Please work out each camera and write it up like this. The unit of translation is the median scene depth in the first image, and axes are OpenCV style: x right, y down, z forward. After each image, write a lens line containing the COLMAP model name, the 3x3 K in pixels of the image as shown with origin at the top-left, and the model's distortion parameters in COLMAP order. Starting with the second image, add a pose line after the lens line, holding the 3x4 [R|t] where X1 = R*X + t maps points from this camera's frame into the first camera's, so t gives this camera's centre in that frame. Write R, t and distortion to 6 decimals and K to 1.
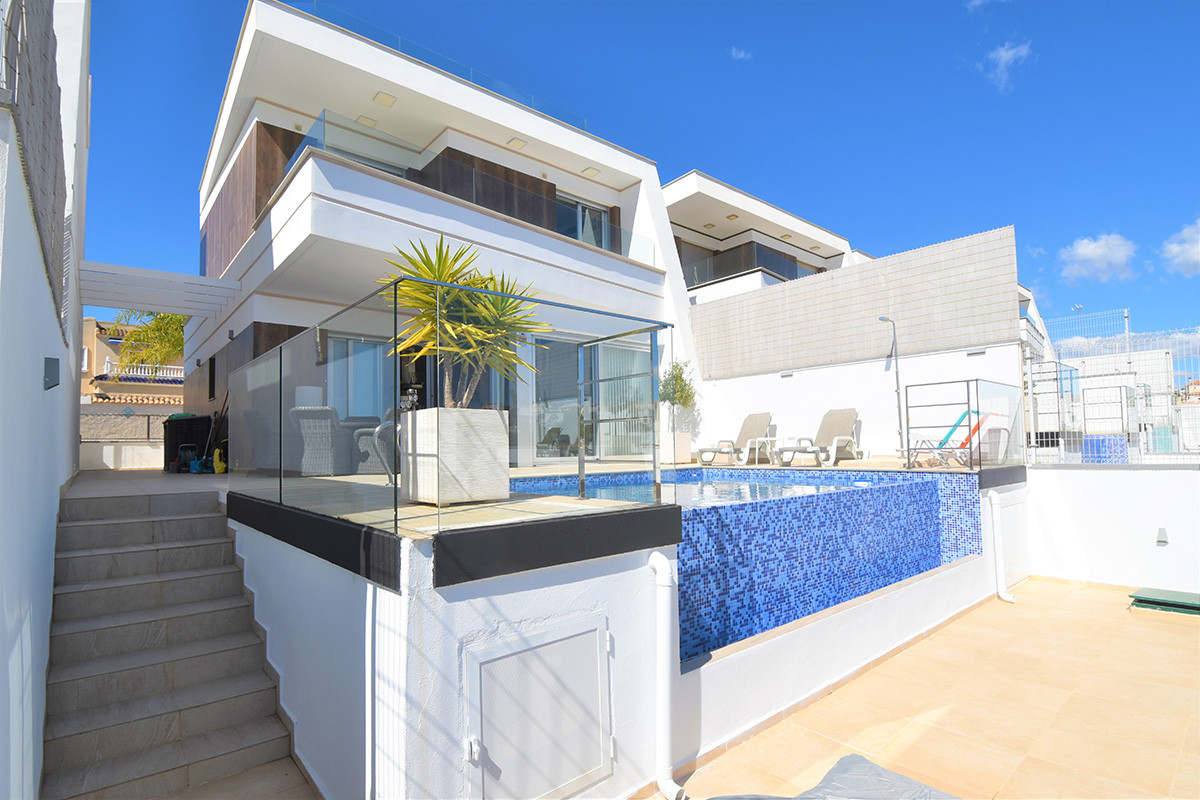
lens RADIAL K [[569.0, 0, 605.4], [0, 569.0, 424.0], [0, 0, 1]] dist [0.007575, -0.016509]
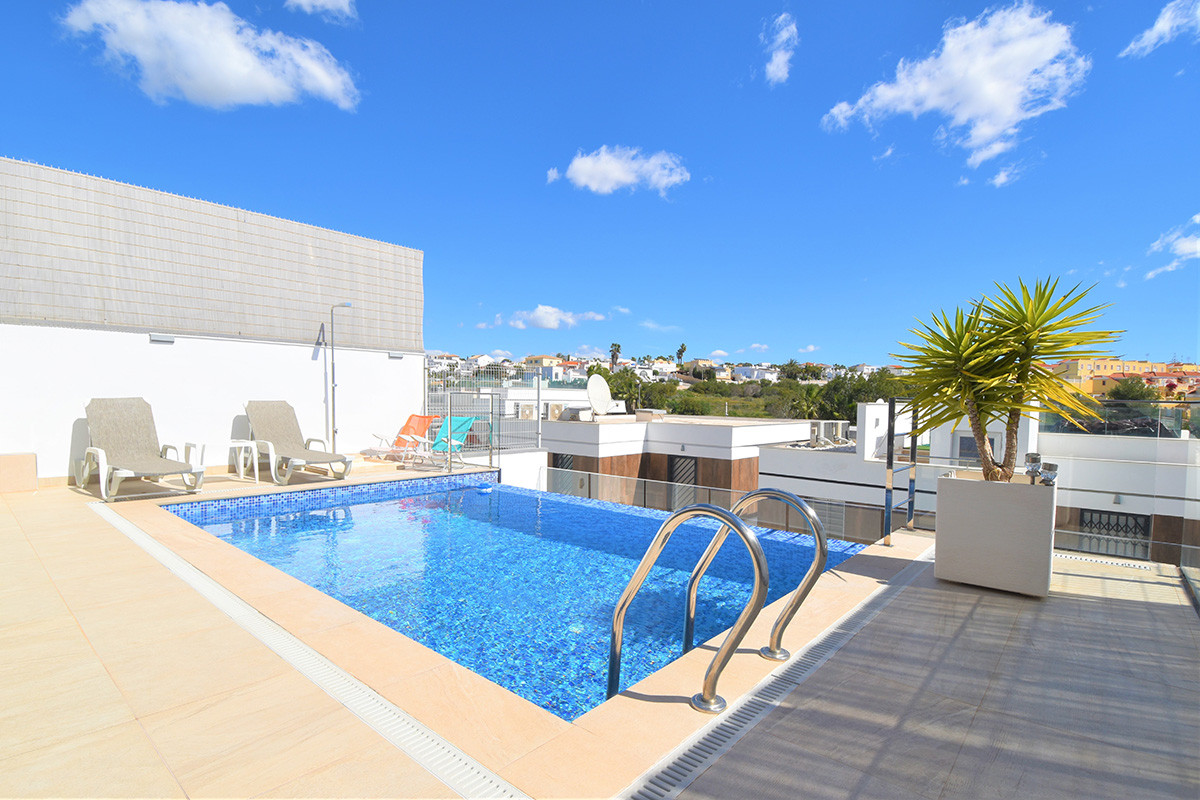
lens RADIAL K [[569.0, 0, 576.5], [0, 569.0, 404.8], [0, 0, 1]] dist [0.007575, -0.016509]
pose [[-0.096232, 0.012506, 0.995280, -0.348542], [-0.042260, 0.998968, -0.016638, -0.023217], [-0.994461, -0.043662, -0.095604, 0.591230]]
